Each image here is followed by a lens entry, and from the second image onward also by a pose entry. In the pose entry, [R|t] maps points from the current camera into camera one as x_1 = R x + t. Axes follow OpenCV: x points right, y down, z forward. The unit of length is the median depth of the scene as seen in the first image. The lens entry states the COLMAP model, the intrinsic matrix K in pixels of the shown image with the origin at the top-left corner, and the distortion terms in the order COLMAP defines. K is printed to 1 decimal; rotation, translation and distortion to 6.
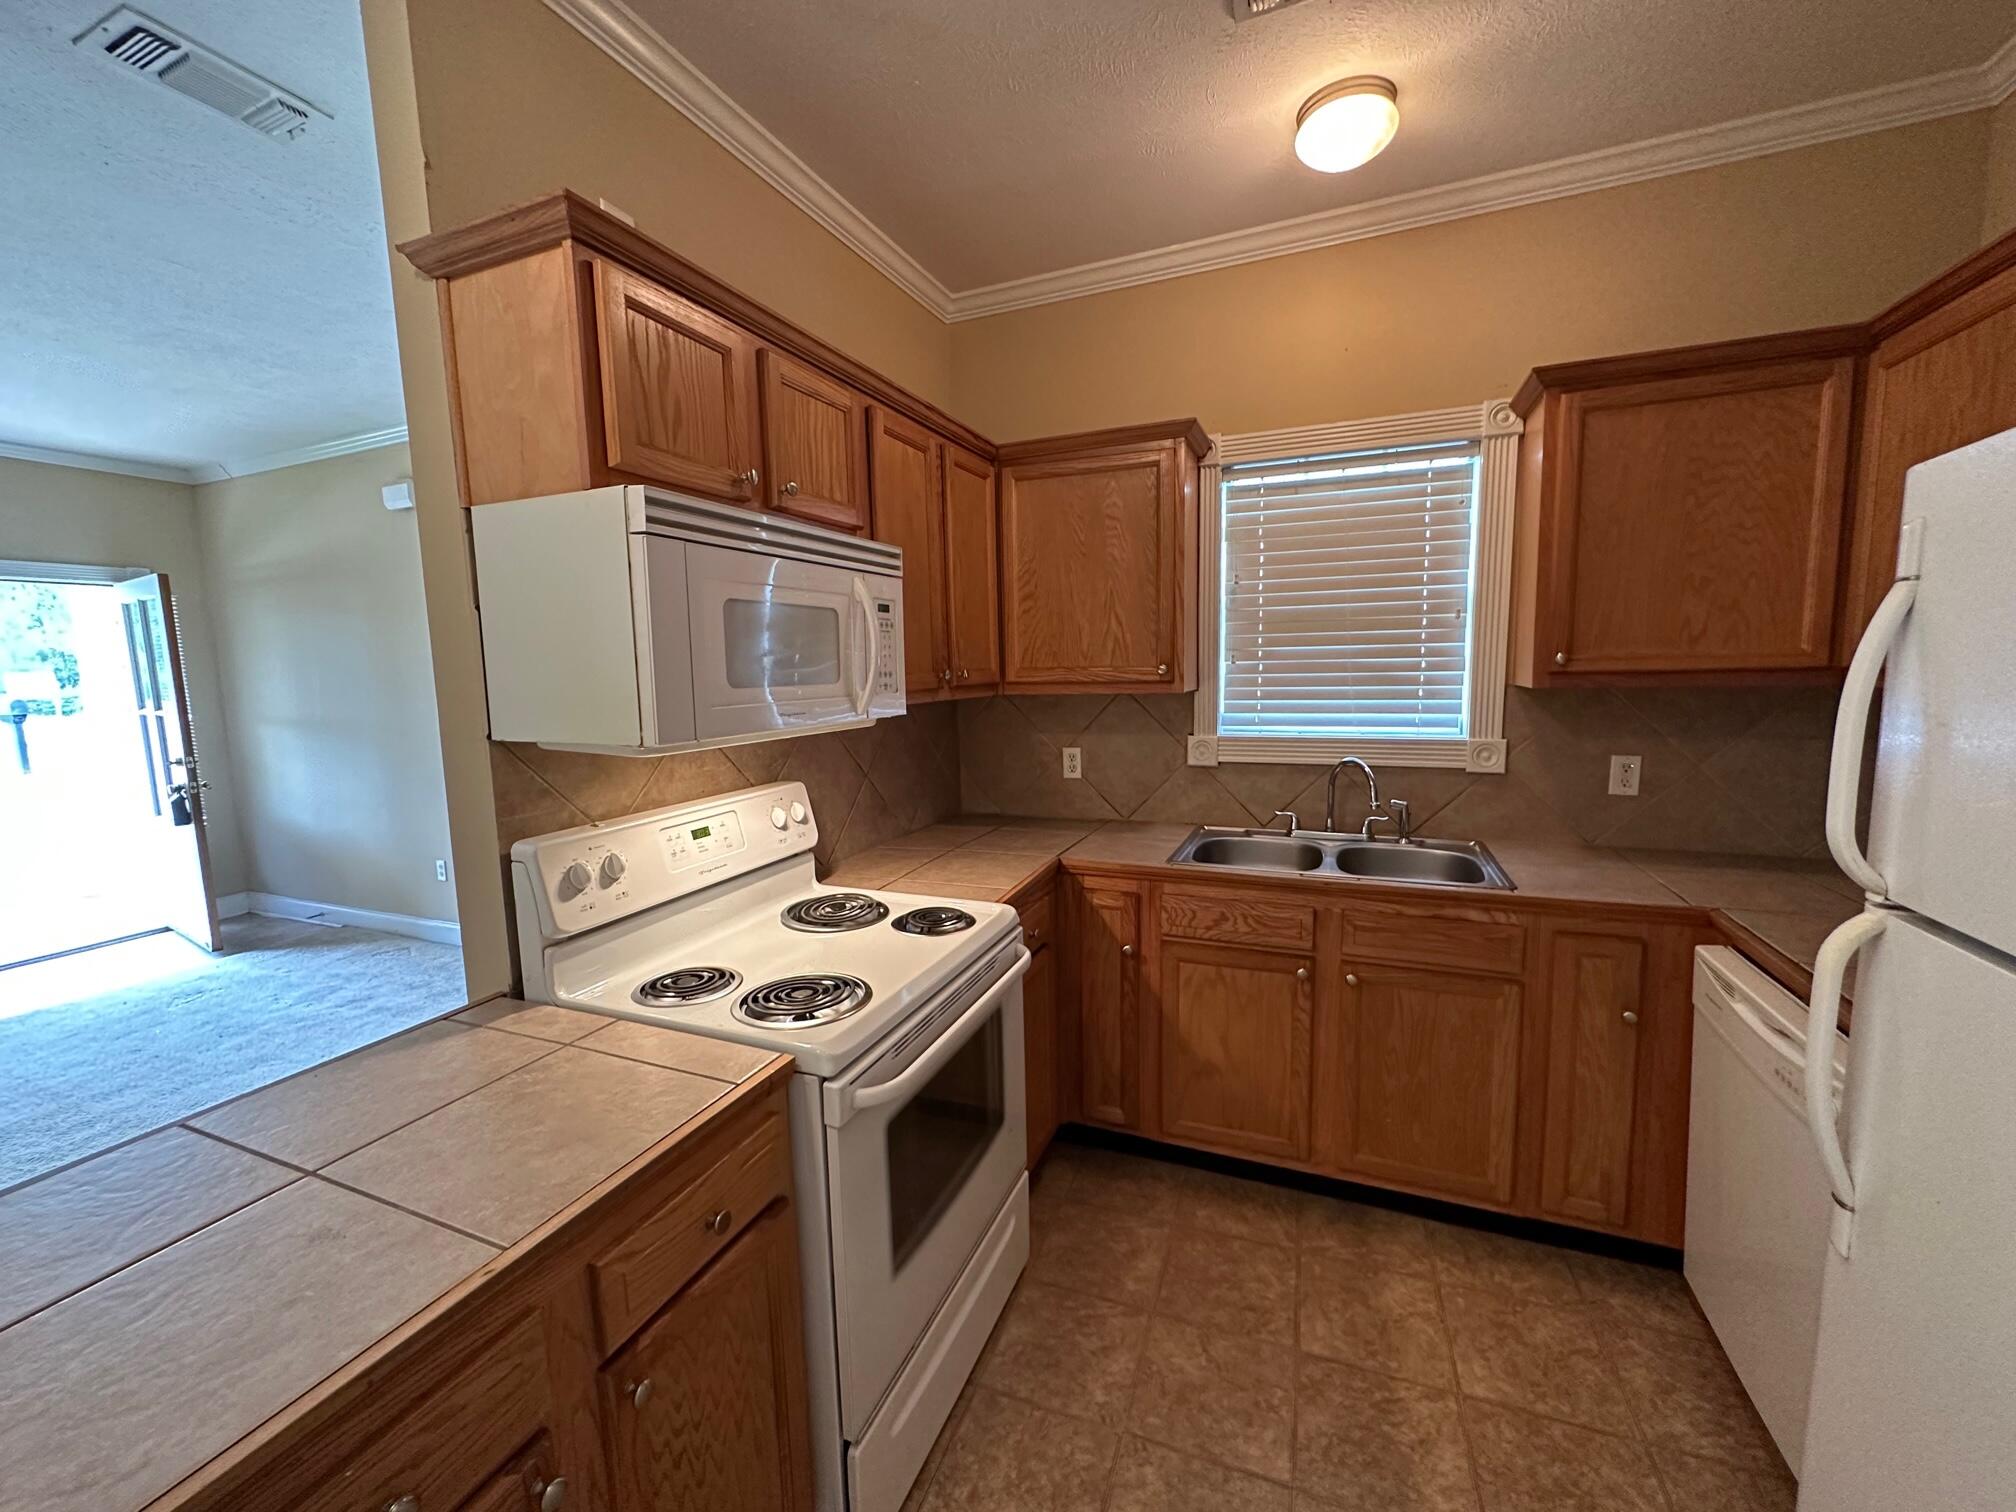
lens RADIAL K [[803.8, 0, 999.8], [0, 803.8, 754.8], [0, 0, 1]] dist [-0.001816, -0.000087]
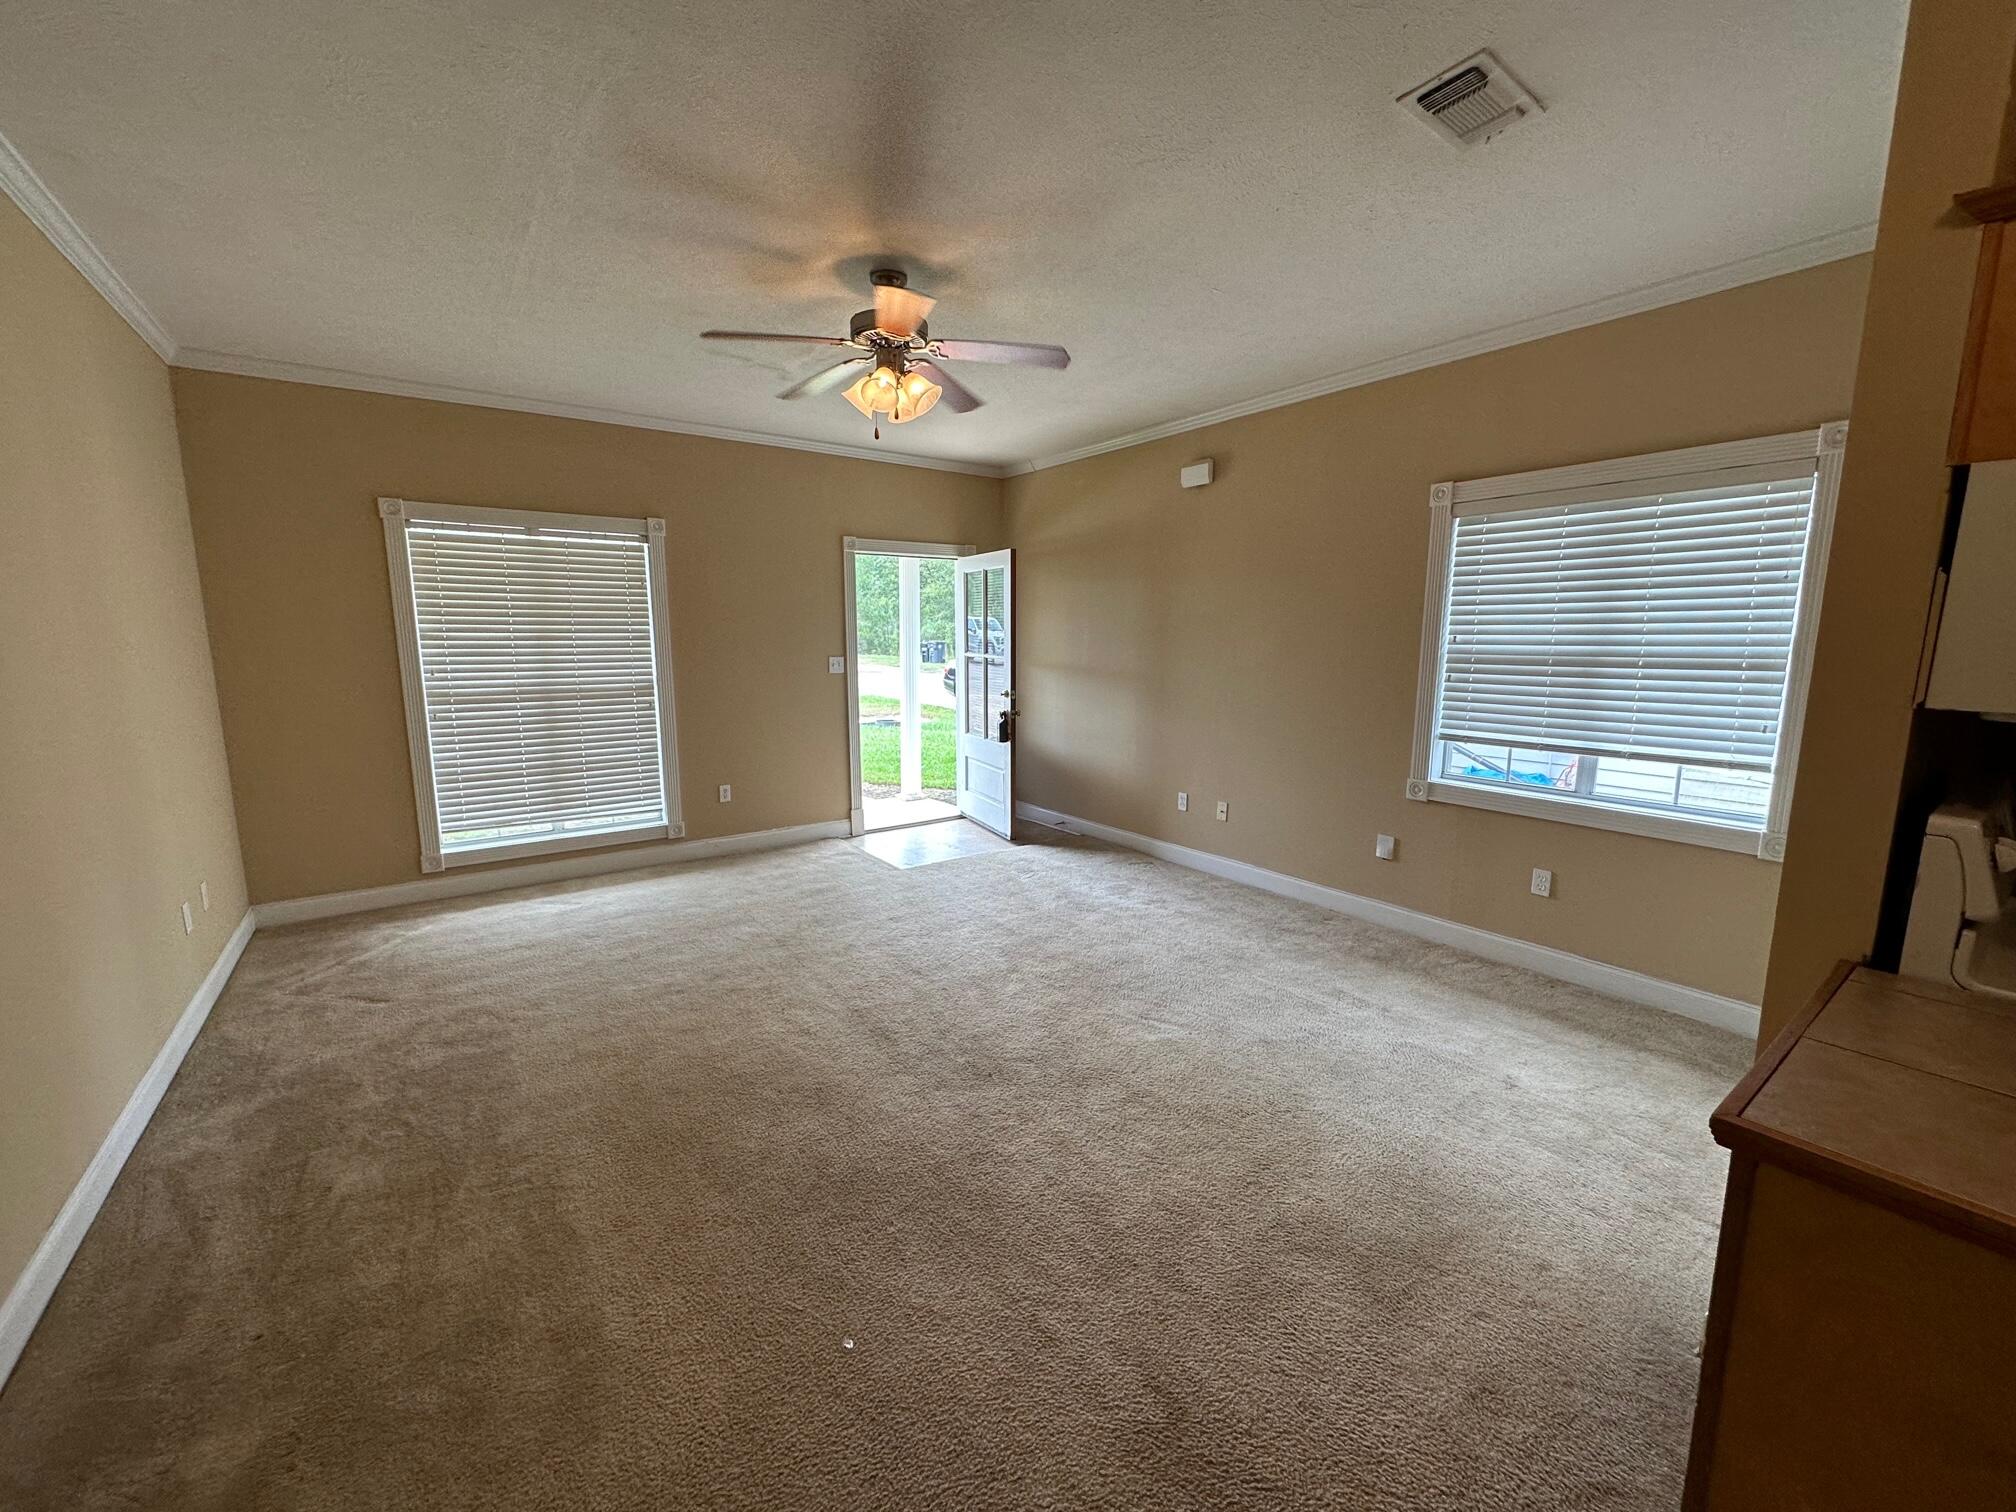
lens RADIAL K [[803.8, 0, 1016.6], [0, 803.8, 751.4], [0, 0, 1]] dist [-0.001816, -0.000087]
pose [[0.857032, 0.103817, -0.504696, -0.379280], [-0.084467, 0.994548, 0.061145, 0.023986], [0.508292, -0.009773, 0.861129, -0.140180]]
